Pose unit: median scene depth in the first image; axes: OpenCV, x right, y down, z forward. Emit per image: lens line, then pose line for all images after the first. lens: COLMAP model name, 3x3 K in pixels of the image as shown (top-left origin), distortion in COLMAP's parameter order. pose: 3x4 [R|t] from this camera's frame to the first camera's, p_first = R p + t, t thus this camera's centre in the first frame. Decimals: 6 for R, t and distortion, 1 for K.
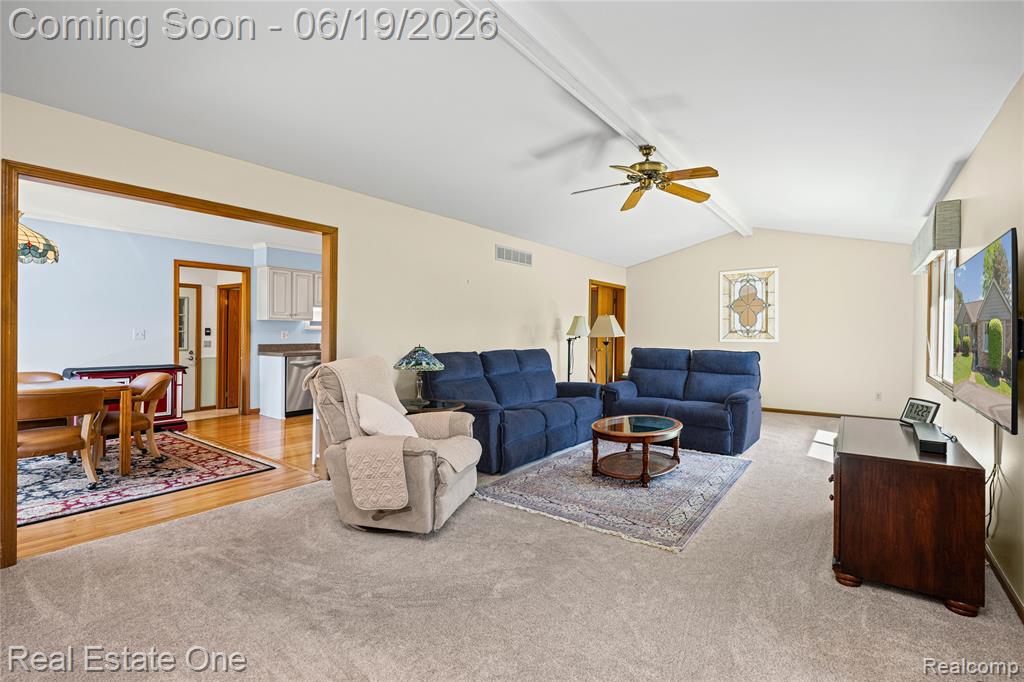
lens RADIAL K [[471.4, 0, 511.4], [0, 471.4, 336.2], [0, 0, 1]] dist [0.010618, -0.000059]
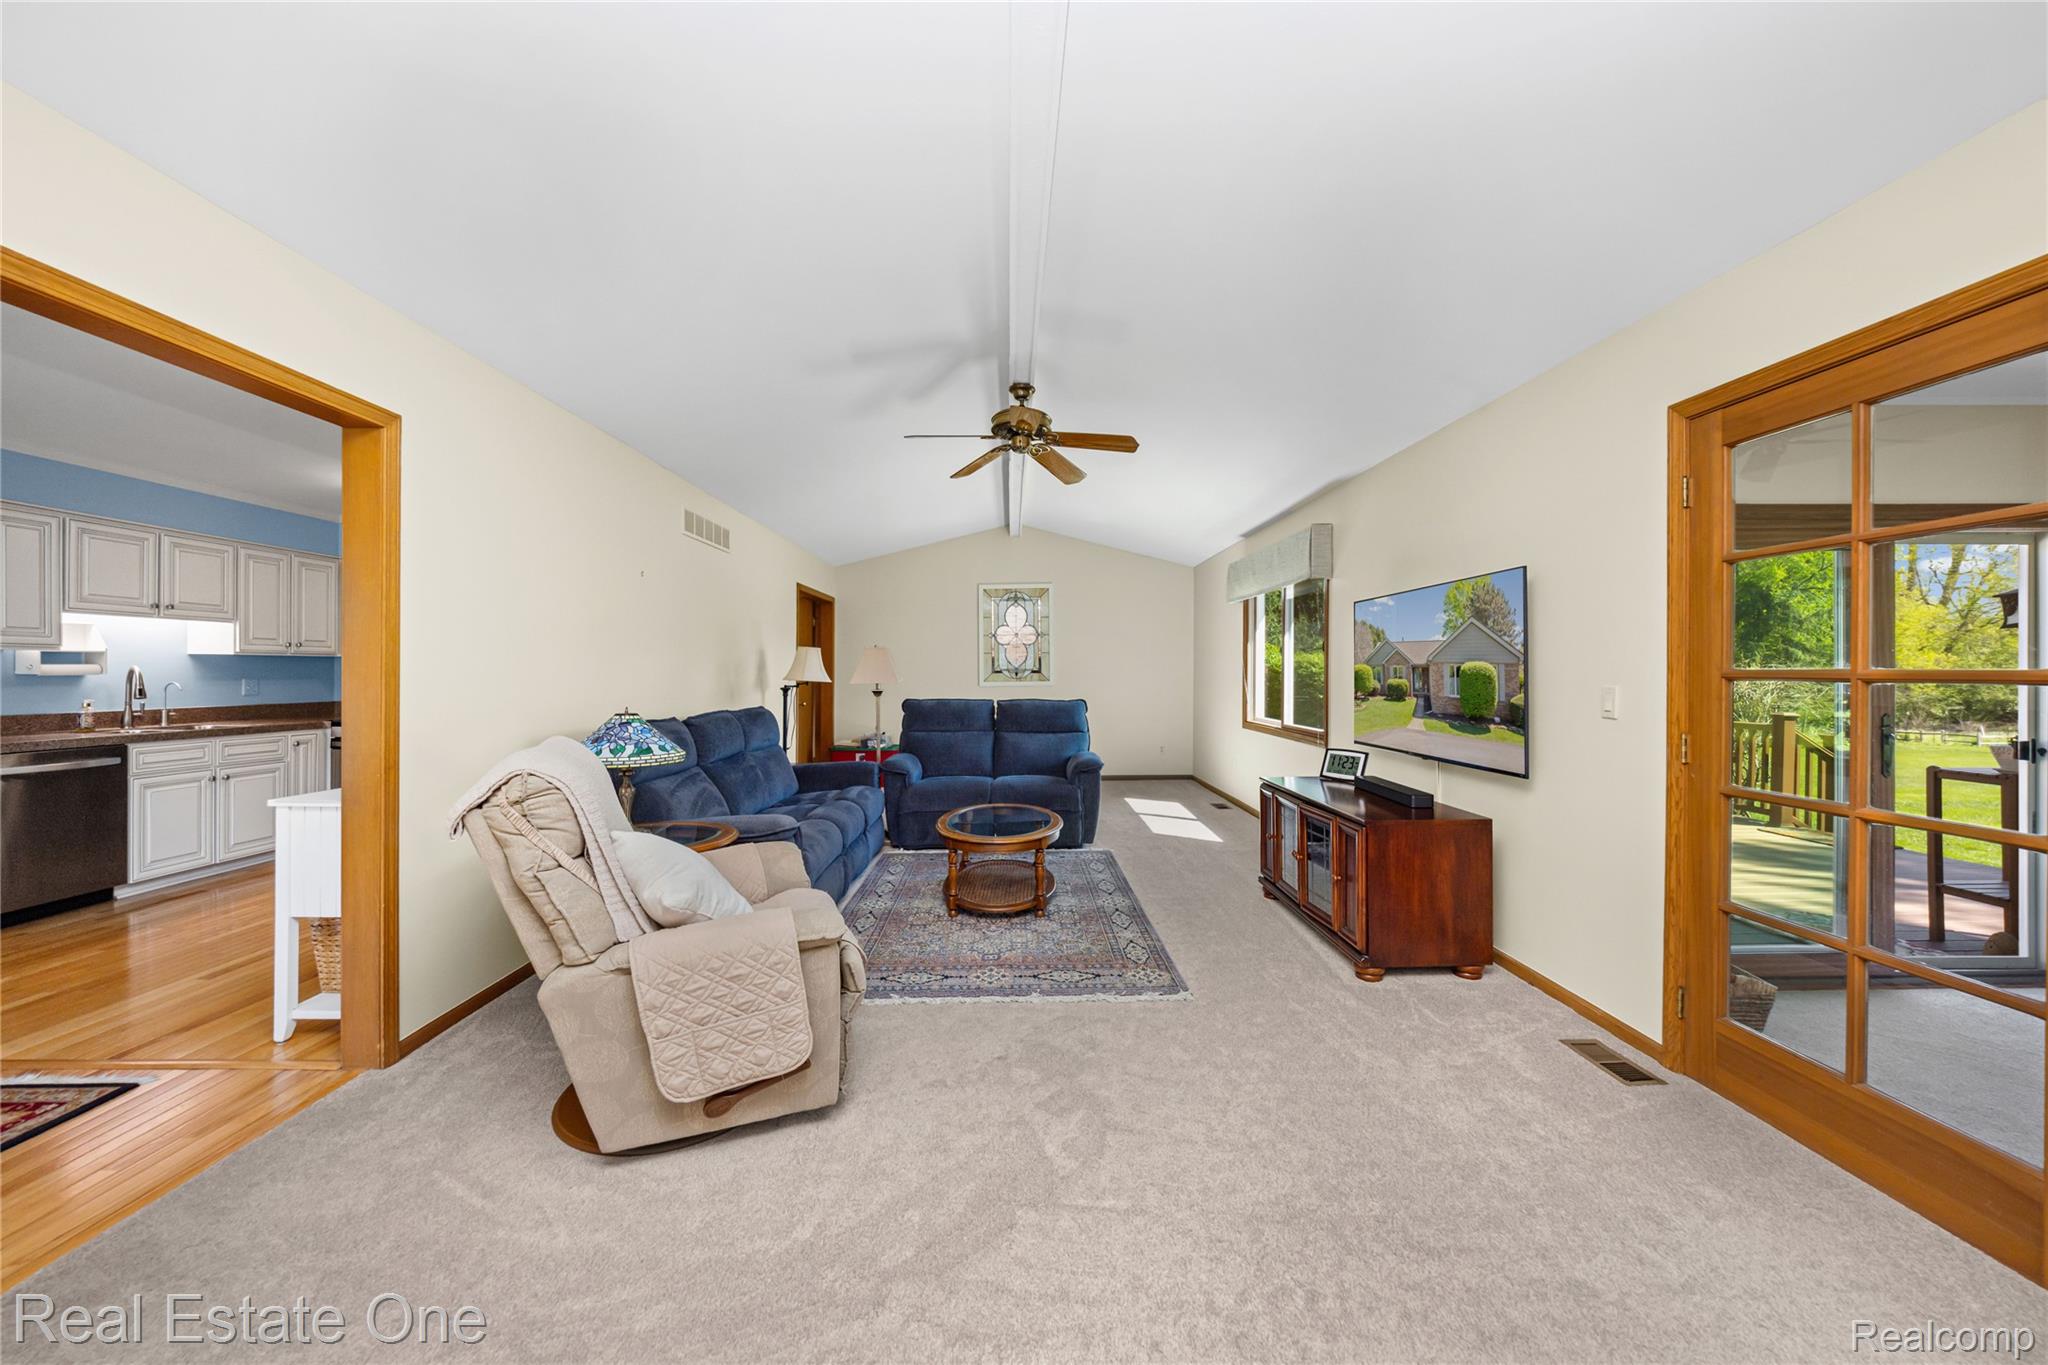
lens RADIAL K [[749.3, 0, 1023.0], [0, 749.3, 678.6], [0, 0, 1]] dist [0.001842, -0.000066]
pose [[0.794447, -0.013278, 0.607189, -0.331936], [0.011133, 0.999911, 0.007301, -0.011609], [-0.607232, 0.000960, 0.794524, 0.191894]]
